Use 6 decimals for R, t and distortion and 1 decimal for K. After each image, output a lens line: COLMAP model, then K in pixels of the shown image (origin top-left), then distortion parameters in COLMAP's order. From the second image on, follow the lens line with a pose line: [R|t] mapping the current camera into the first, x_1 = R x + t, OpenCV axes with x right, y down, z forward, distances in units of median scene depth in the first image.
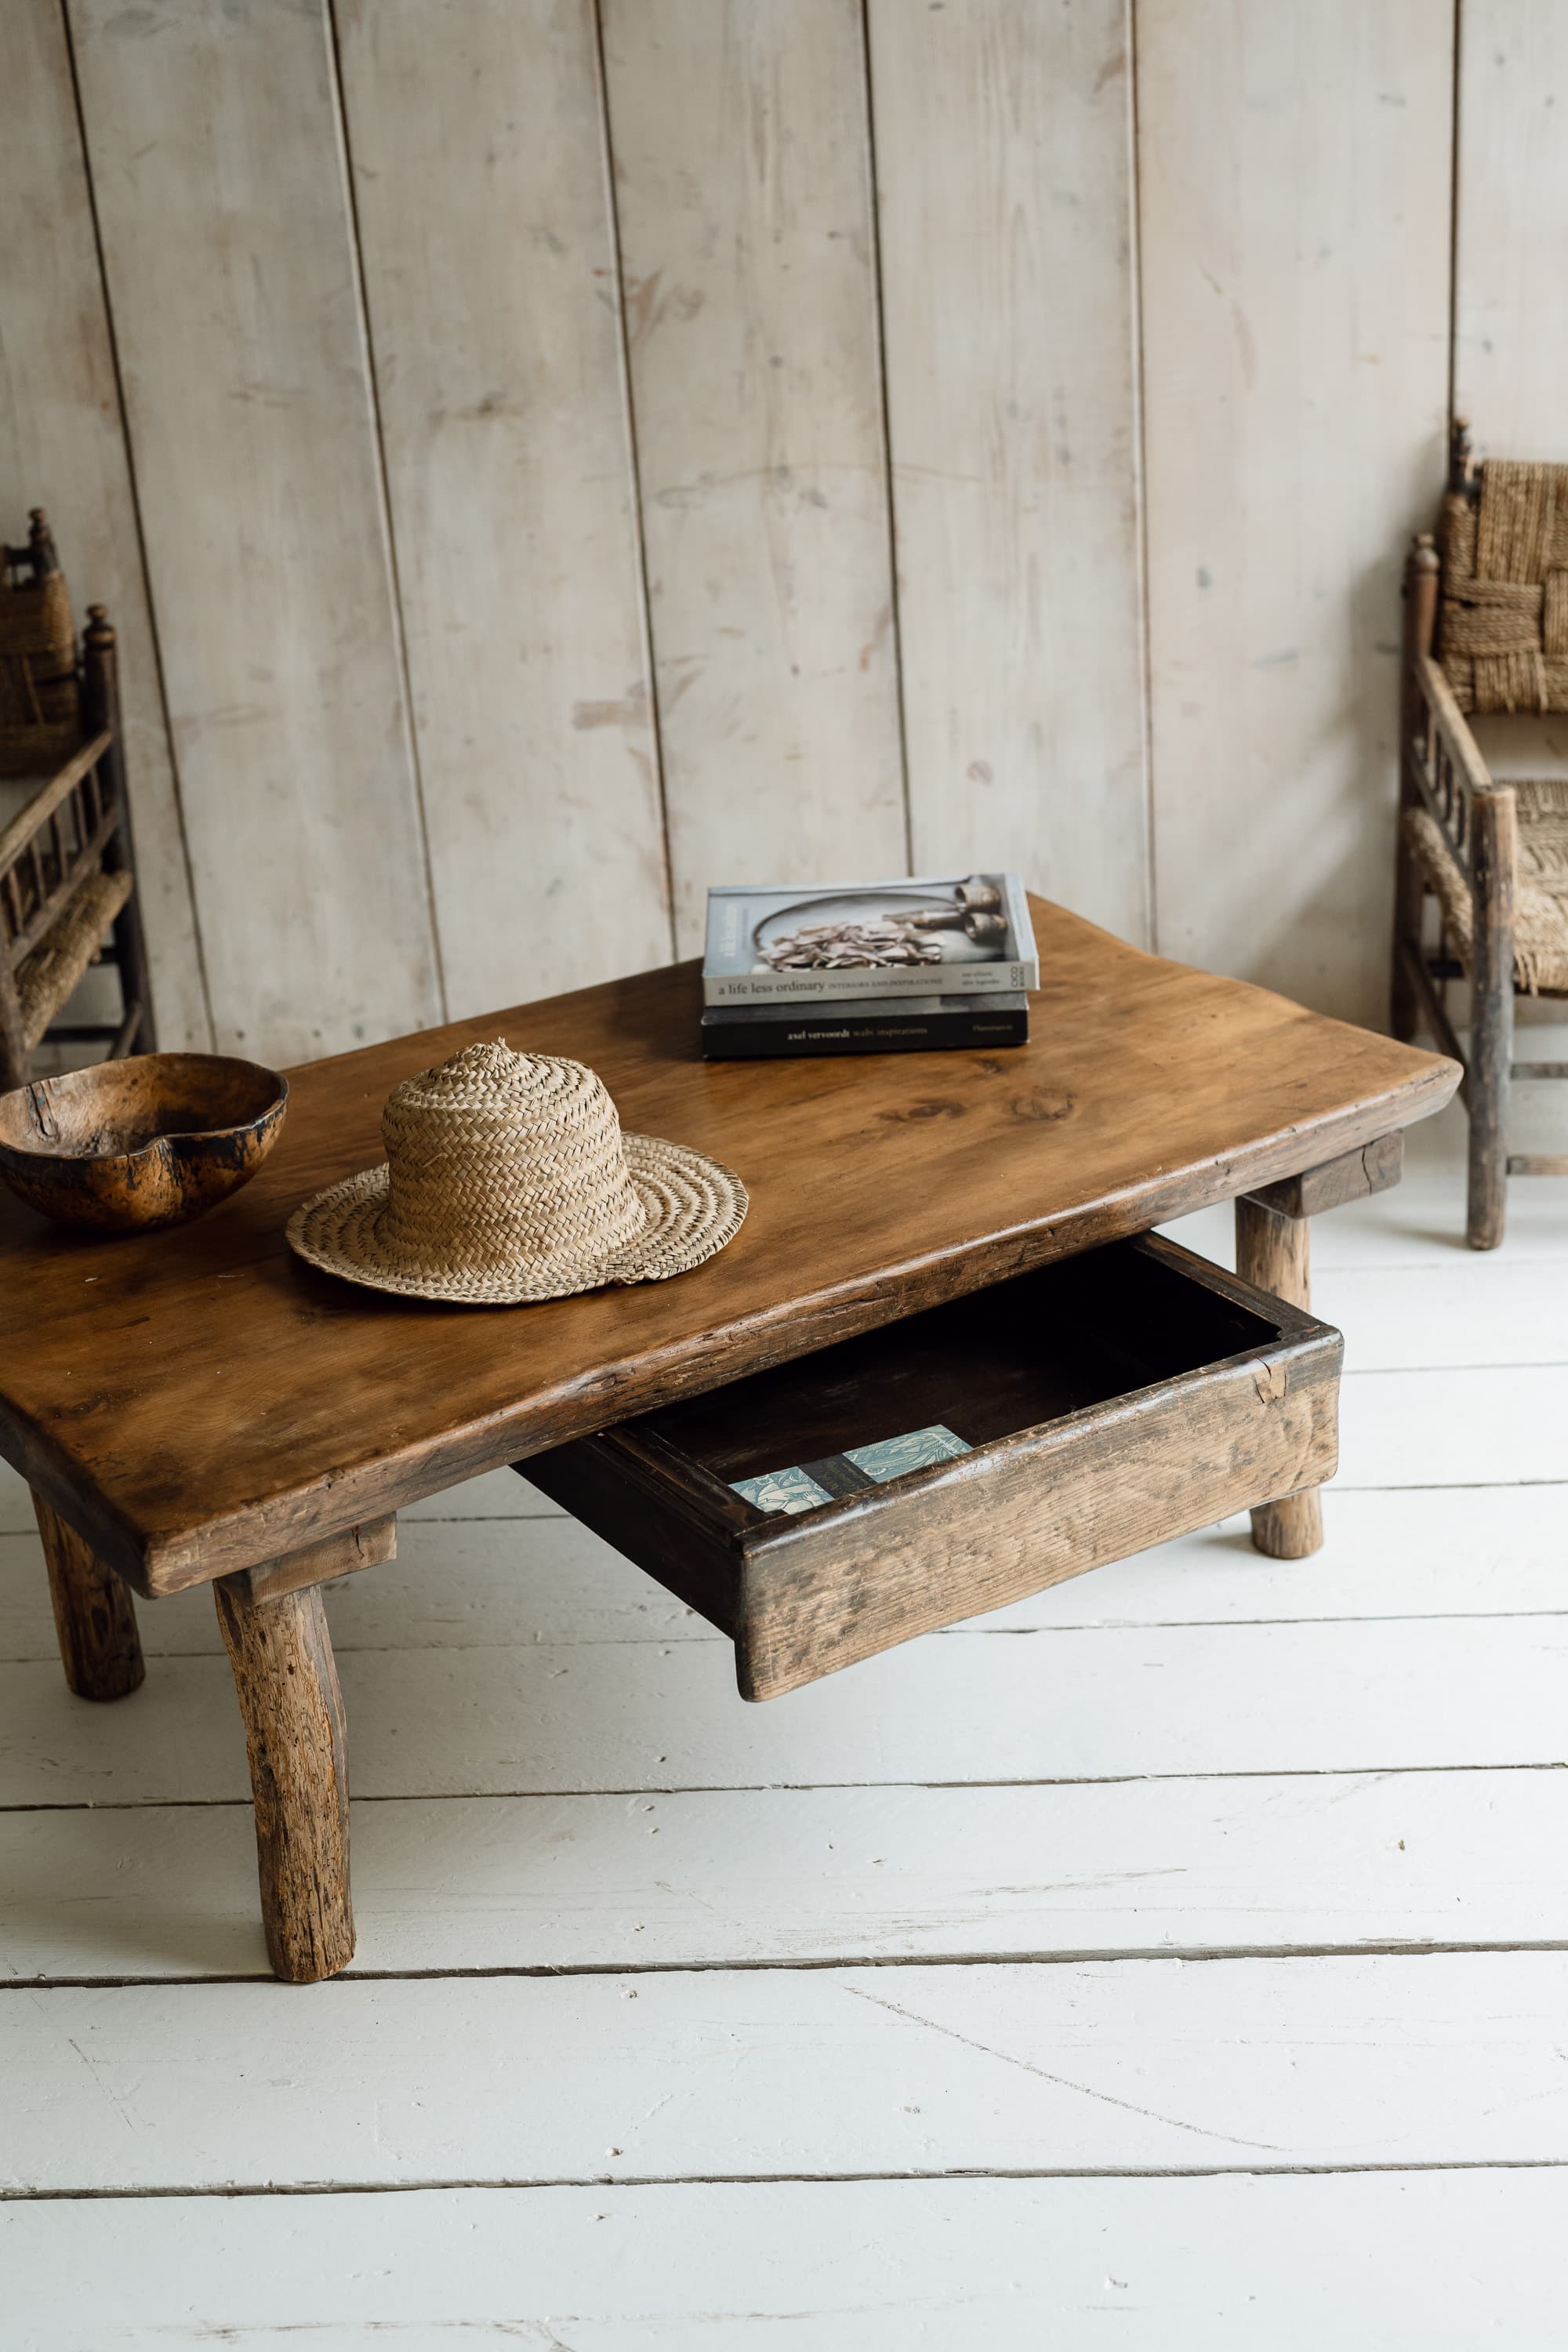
lens RADIAL K [[3342.9, 0, 782.9], [0, 3342.9, 1177.3], [0, 0, 1]] dist [0.004188, 0.000000]
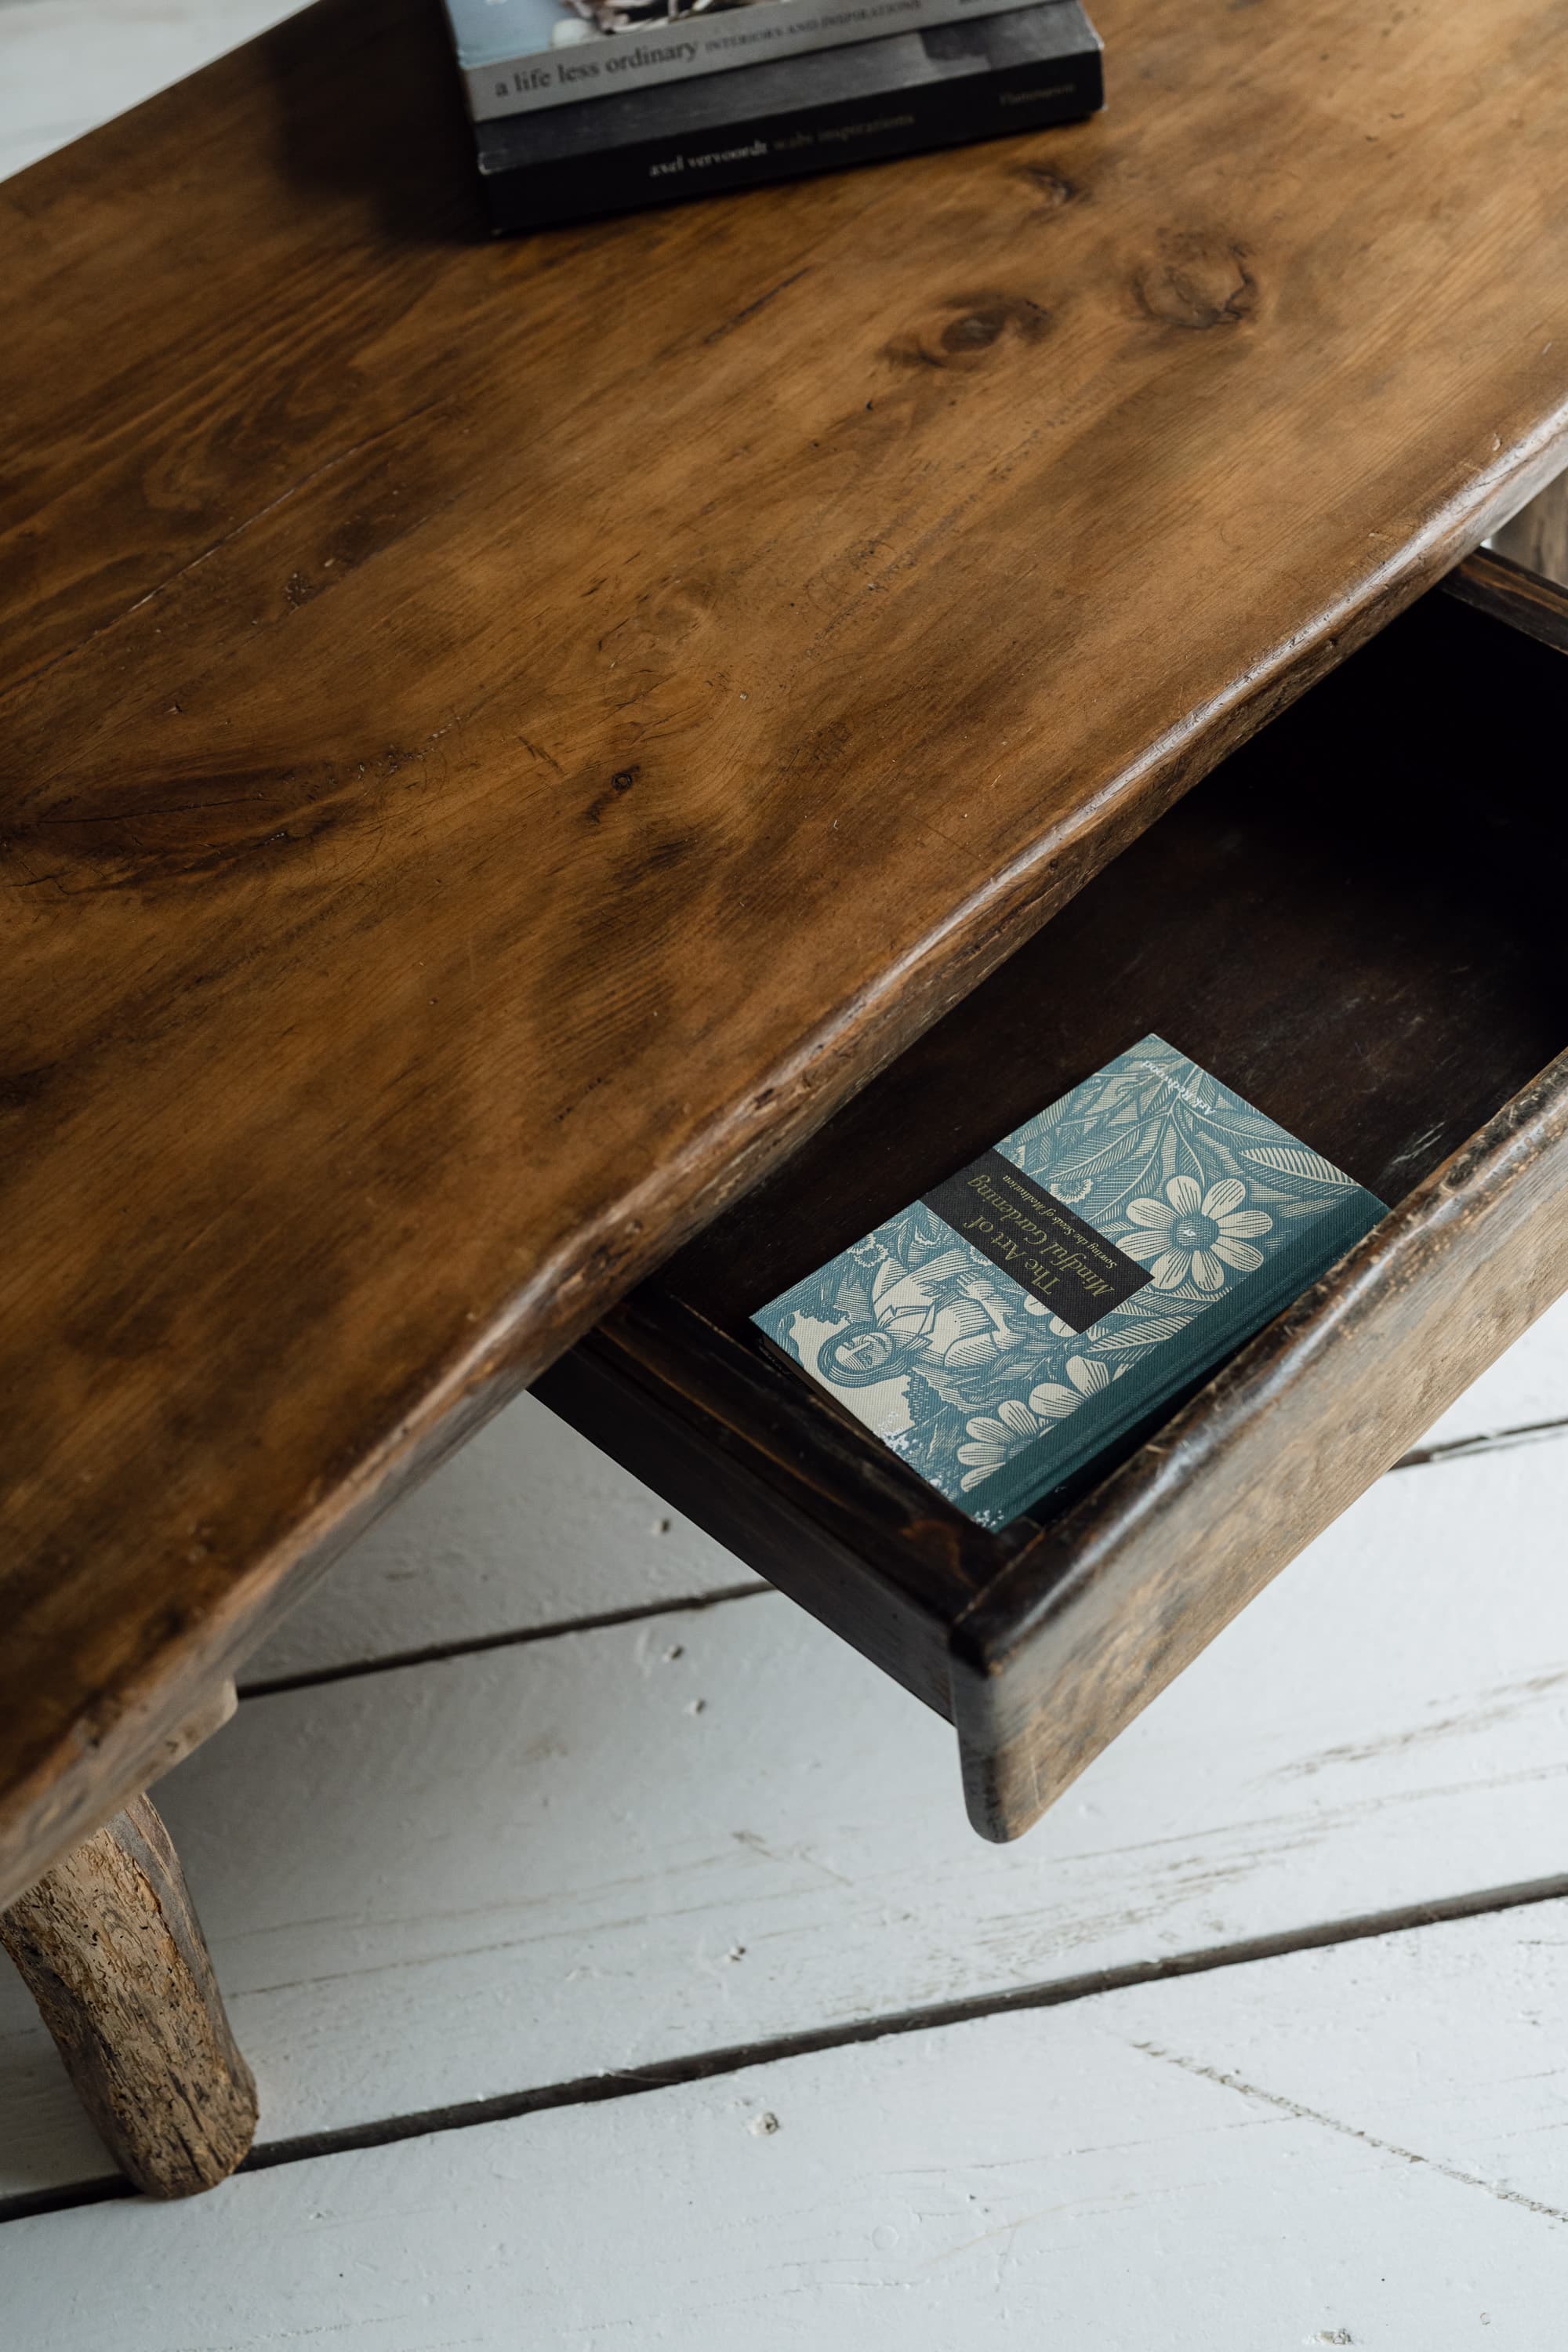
lens RADIAL K [[3342.9, 0, 780.0], [0, 3342.9, 1181.2], [0, 0, 1]] dist [0.004188, 0.000000]
pose [[0.977859, -0.188183, 0.091540, -0.058067], [0.130400, 0.890070, 0.436774, -0.132128], [-0.163671, -0.415167, 0.894901, 0.492891]]
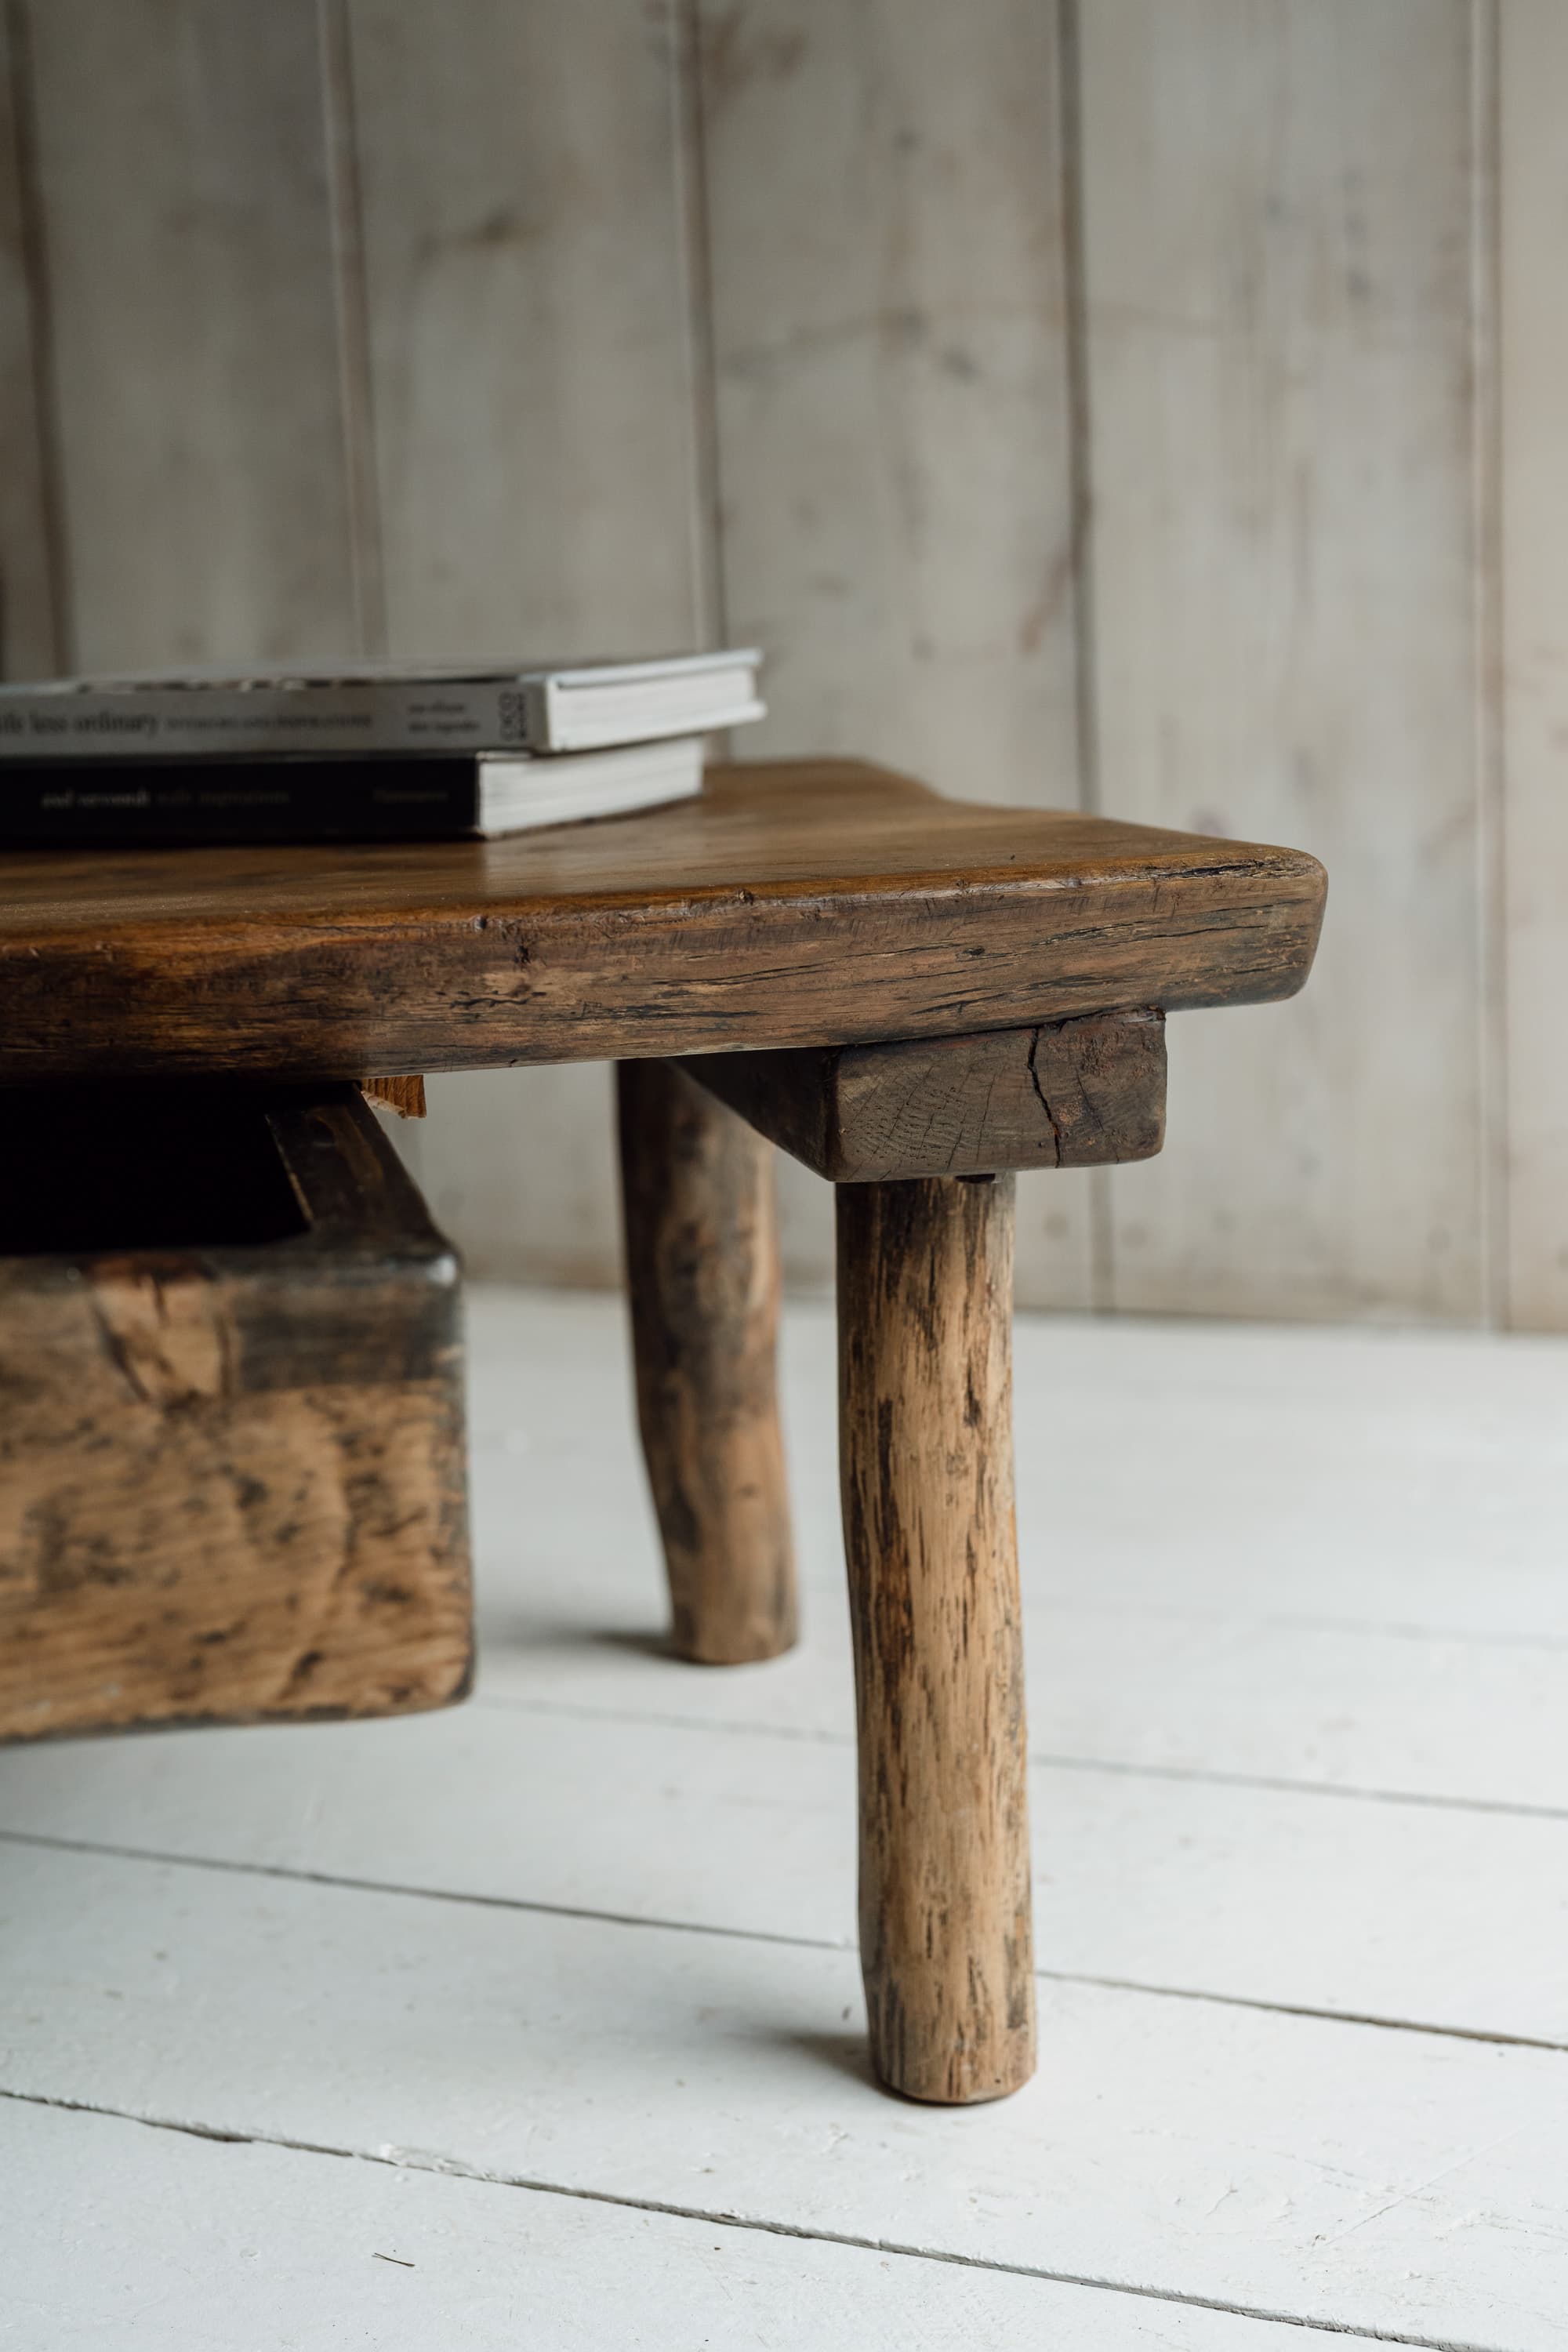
lens RADIAL K [[3342.9, 0, 747.6], [0, 3342.9, 1180.0], [0, 0, 1]] dist [0.004188, 0.000000]
pose [[0.928694, 0.084576, -0.361074, 0.290912], [-0.159957, 0.969774, -0.184262, 0.088989], [0.334576, 0.228879, 0.914152, 0.629955]]
